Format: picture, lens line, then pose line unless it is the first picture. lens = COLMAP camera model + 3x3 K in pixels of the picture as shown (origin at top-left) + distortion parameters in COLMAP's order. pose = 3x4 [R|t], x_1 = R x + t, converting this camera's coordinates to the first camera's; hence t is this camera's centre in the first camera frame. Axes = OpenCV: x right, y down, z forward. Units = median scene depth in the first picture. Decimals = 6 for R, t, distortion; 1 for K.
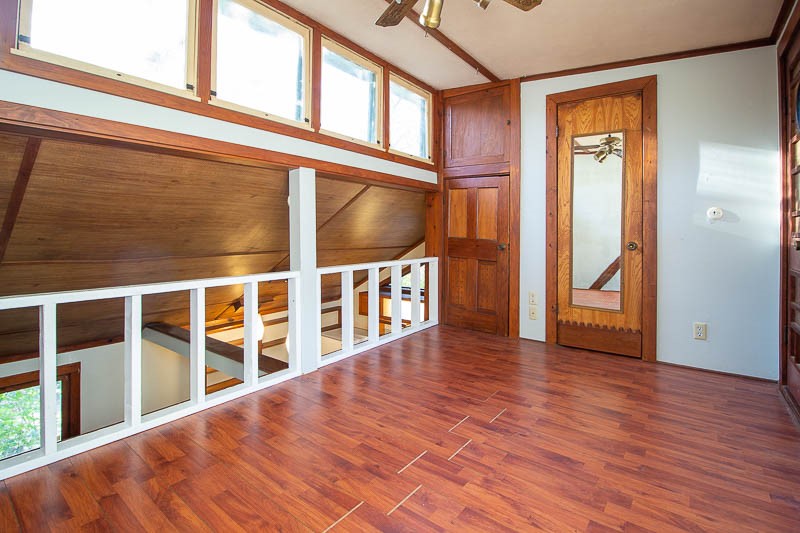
lens RADIAL K [[376.4, 0, 399.6], [0, 376.4, 236.9], [0, 0, 1]] dist [-0.000563, -0.000181]
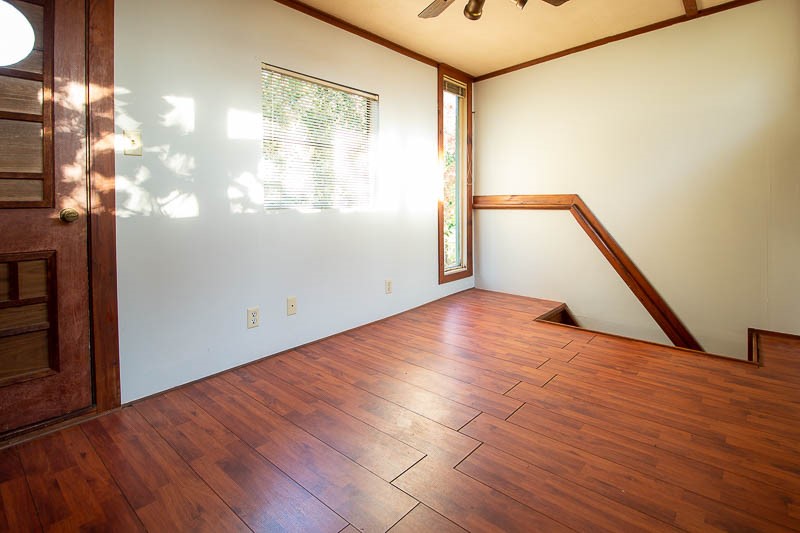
lens RADIAL K [[389.6, 0, 404.1], [0, 389.6, 279.1], [0, 0, 1]] dist [-0.000269, -0.000234]
pose [[-0.998567, -0.014224, 0.051600, 0.298691], [-0.003166, 0.978055, 0.208324, -0.002107], [-0.053431, 0.207862, -0.976698, 1.995724]]
